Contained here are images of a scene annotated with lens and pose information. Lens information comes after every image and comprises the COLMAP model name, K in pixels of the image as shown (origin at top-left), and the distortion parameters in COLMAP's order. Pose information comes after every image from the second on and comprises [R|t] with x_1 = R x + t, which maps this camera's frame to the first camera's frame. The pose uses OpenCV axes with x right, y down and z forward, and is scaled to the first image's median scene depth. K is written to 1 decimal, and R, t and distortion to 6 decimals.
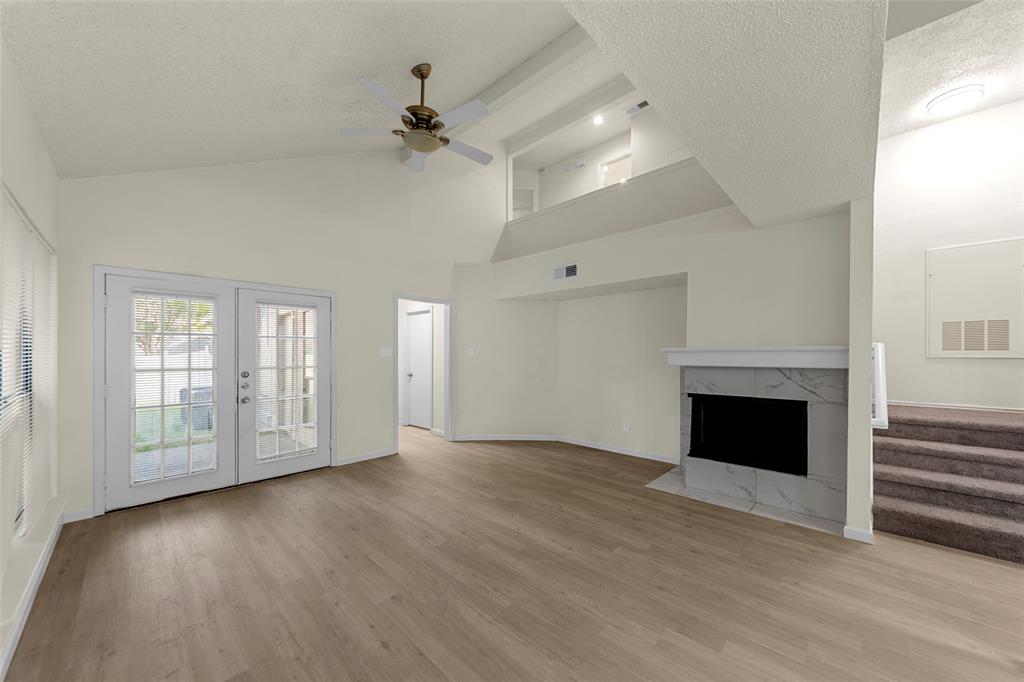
lens RADIAL K [[370.1, 0, 511.3], [0, 370.1, 350.0], [0, 0, 1]] dist [0.003466, -0.000250]
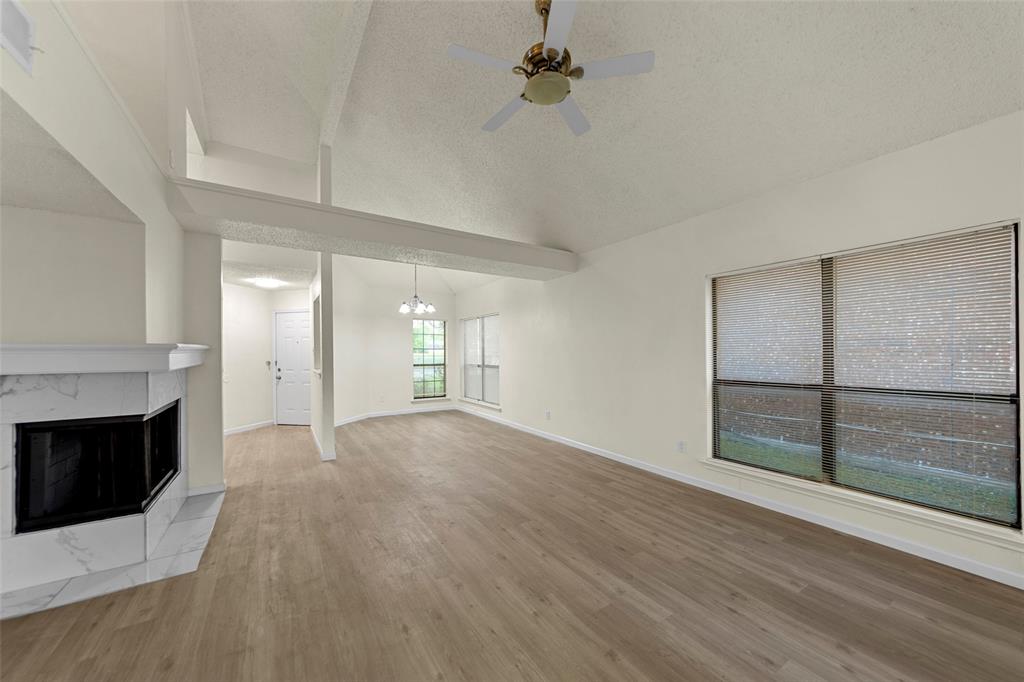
lens RADIAL K [[370.1, 0, 512.7], [0, 370.1, 348.8], [0, 0, 1]] dist [0.003466, -0.000250]
pose [[-0.972895, 0.002446, 0.231236, -0.396342], [-0.000885, 0.999897, -0.014300, 0.015508], [-0.231247, -0.014117, -0.972793, 2.024601]]
